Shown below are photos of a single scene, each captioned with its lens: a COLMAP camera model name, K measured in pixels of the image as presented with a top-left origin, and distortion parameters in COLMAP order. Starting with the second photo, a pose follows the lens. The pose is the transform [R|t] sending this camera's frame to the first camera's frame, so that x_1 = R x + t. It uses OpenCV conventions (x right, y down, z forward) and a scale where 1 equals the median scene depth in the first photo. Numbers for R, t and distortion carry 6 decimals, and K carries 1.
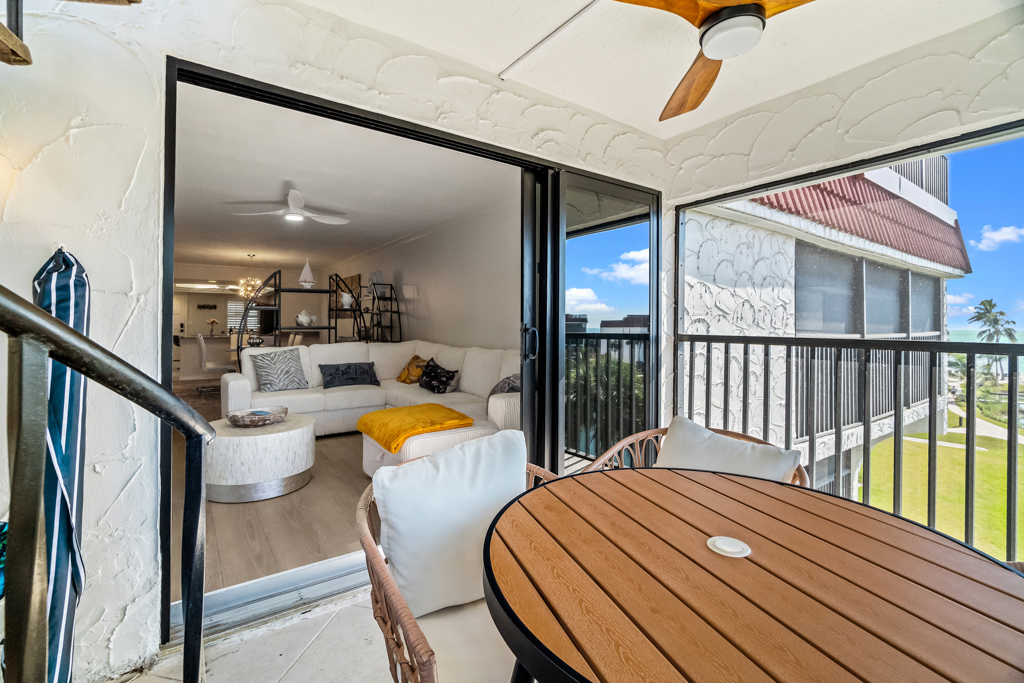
lens RADIAL K [[444.8, 0, 513.5], [0, 444.8, 318.0], [0, 0, 1]] dist [-0.000918, -0.000102]
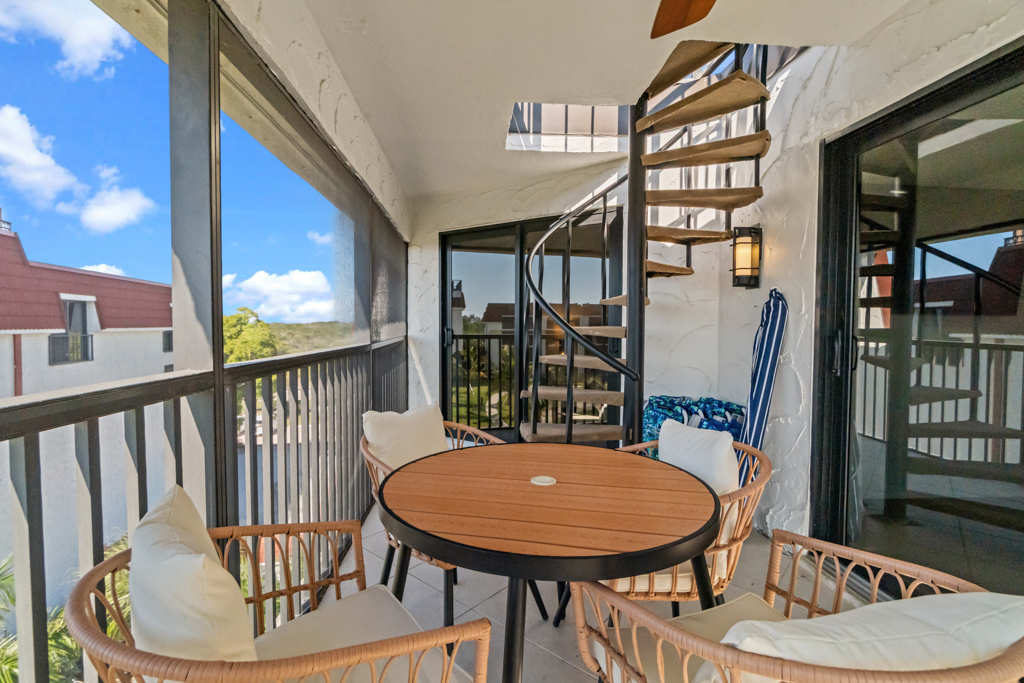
lens RADIAL K [[487.0, 0, 491.8], [0, 487.0, 336.2], [0, 0, 1]] dist [-0.000885, 0.000653]
pose [[-0.537434, 0.014342, -0.843184, 0.521993], [0.002229, 0.999876, 0.015587, -0.001368], [0.843303, 0.006497, -0.537399, 0.463948]]
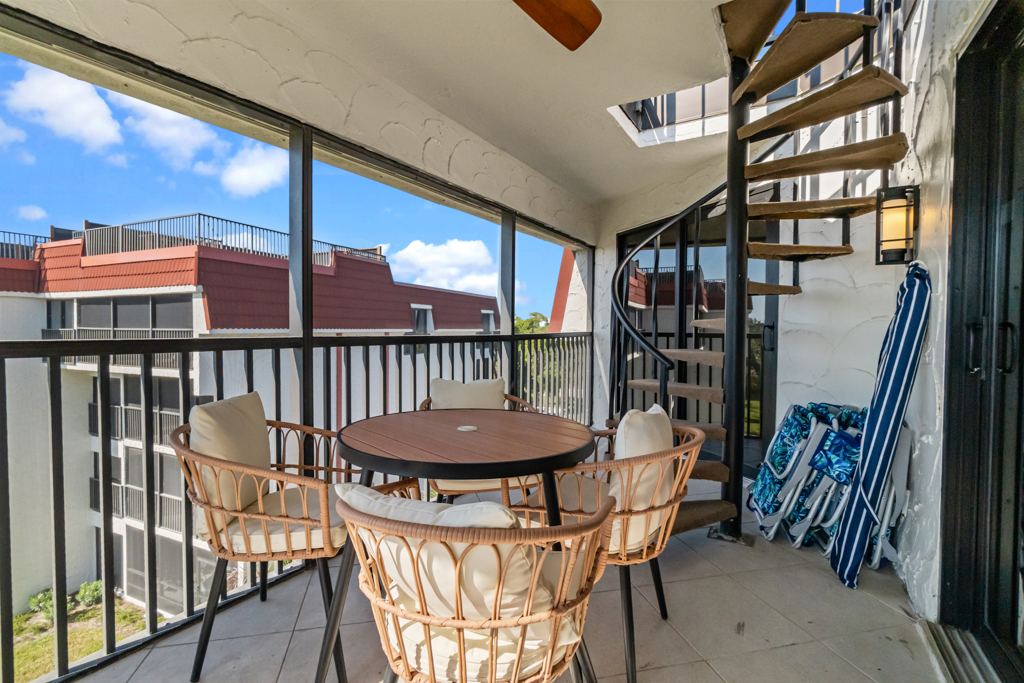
lens RADIAL K [[482.3, 0, 486.3], [0, 482.3, 329.7], [0, 0, 1]] dist [-0.001599, -0.000049]
pose [[-0.930690, -0.010764, -0.365650, 0.306534], [-0.009112, 0.999939, -0.006244, 0.025319], [0.365695, -0.002480, -0.930732, 0.799743]]
